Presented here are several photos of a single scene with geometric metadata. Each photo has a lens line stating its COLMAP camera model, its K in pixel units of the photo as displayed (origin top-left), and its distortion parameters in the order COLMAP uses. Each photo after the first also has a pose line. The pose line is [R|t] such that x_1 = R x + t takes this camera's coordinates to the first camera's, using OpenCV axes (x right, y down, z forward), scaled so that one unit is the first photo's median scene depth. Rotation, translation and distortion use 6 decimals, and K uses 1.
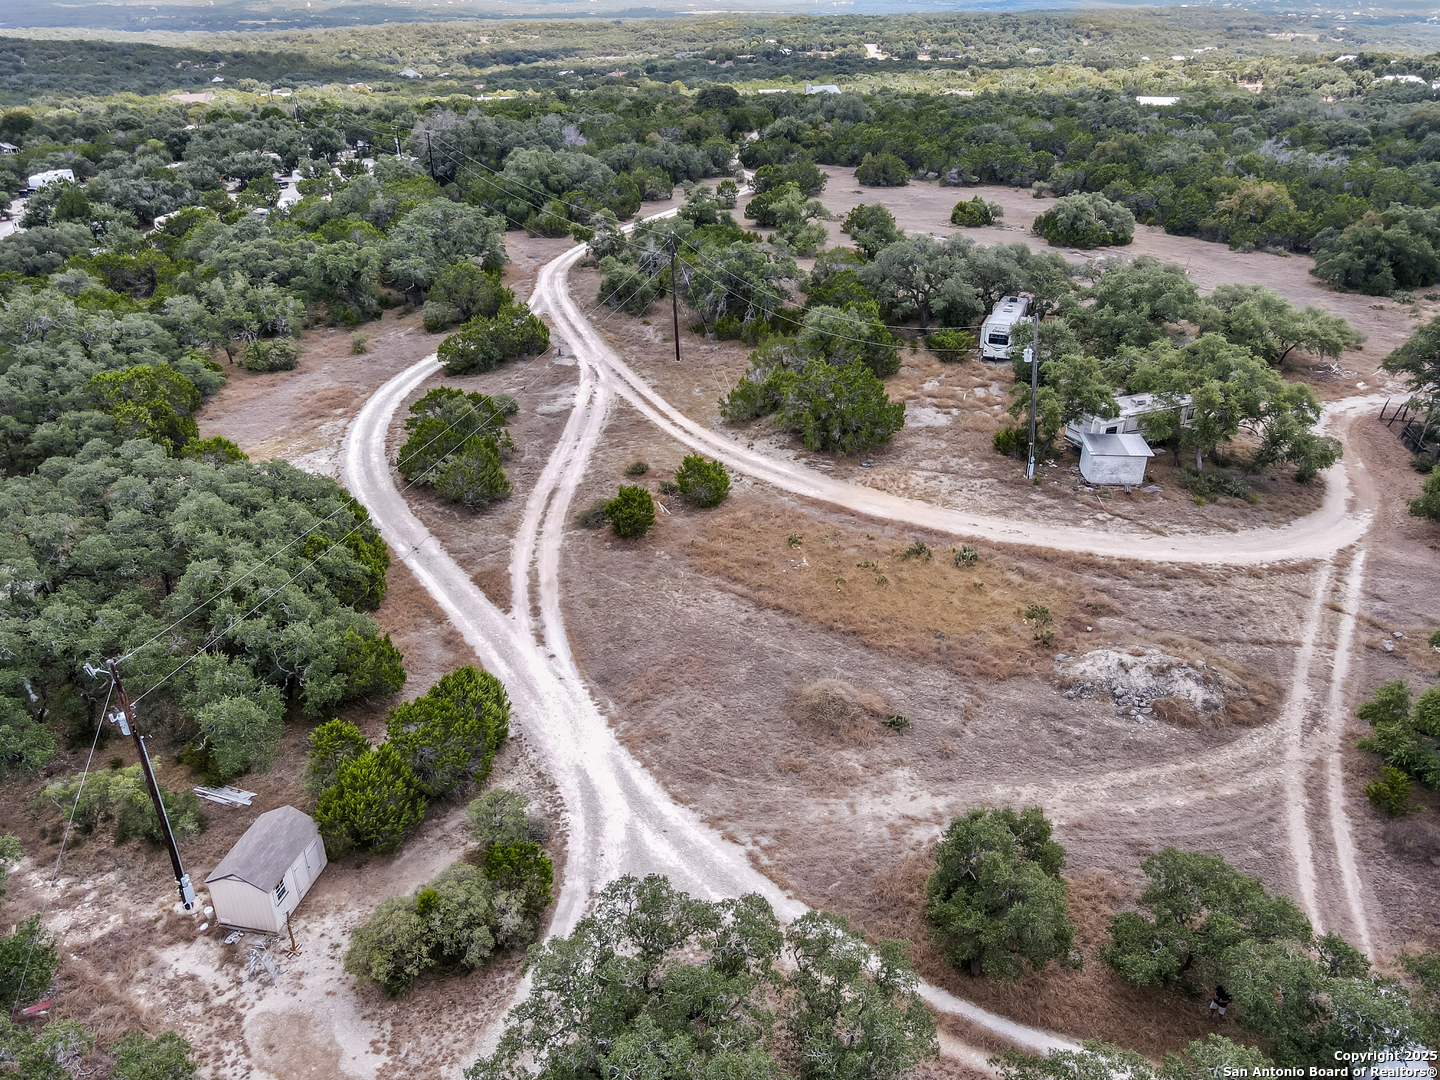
lens RADIAL K [[1053.8, 0, 716.3], [0, 1053.8, 541.3], [0, 0, 1]] dist [0.007792, -0.003225]
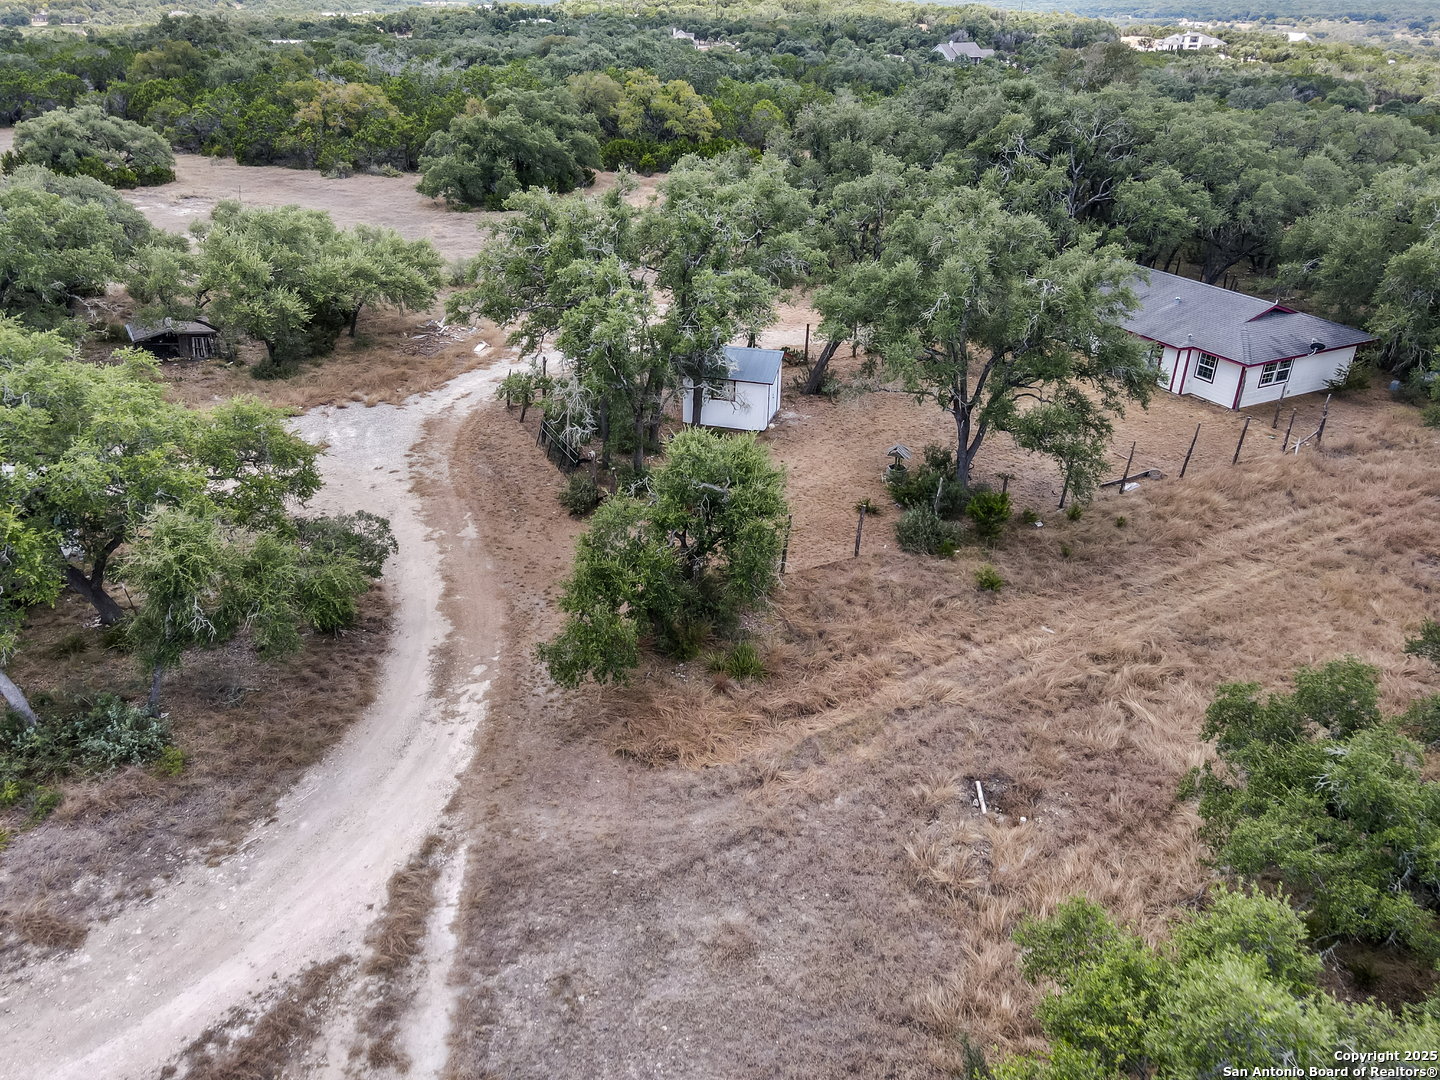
lens RADIAL K [[1053.8, 0, 711.1], [0, 1053.8, 547.1], [0, 0, 1]] dist [0.007792, -0.003225]
pose [[0.782725, -0.290026, 0.550660, 0.360630], [0.277520, 0.954596, 0.108298, -0.071903], [-0.557067, 0.068052, 0.827675, 0.460433]]
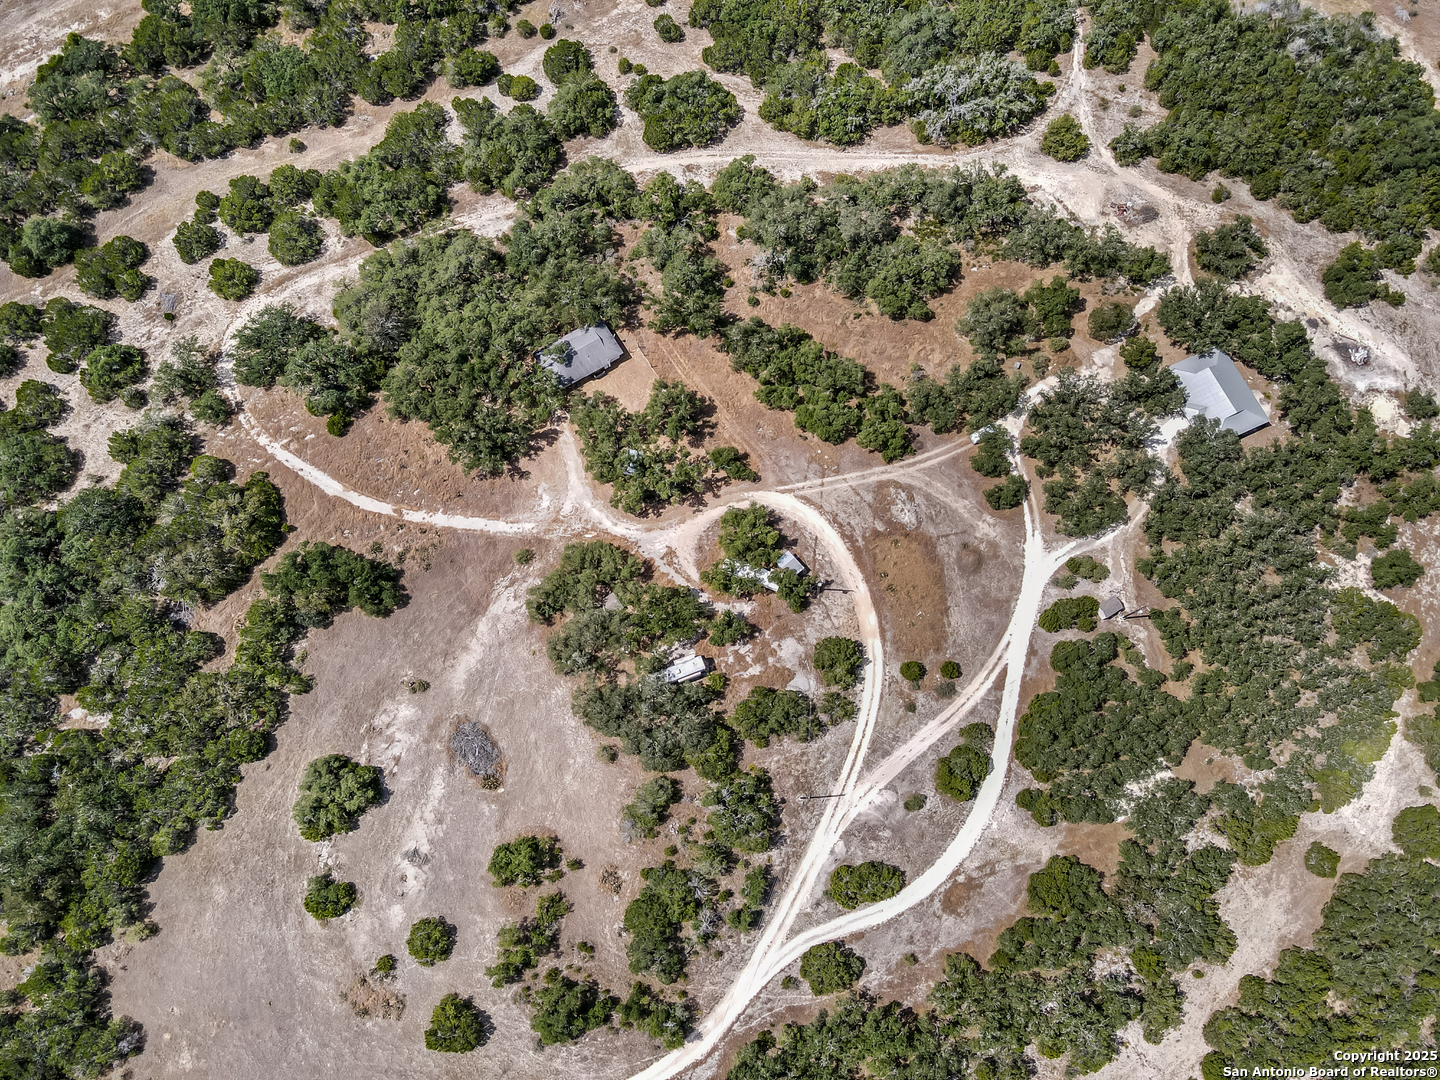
lens RADIAL K [[1053.8, 0, 705.4], [0, 1053.8, 542.7], [0, 0, 1]] dist [0.007792, -0.003225]
pose [[-0.677112, -0.709527, 0.195170, 0.036731], [0.353212, -0.080695, 0.932057, -2.027227], [-0.645570, 0.700043, 0.305253, 0.226328]]
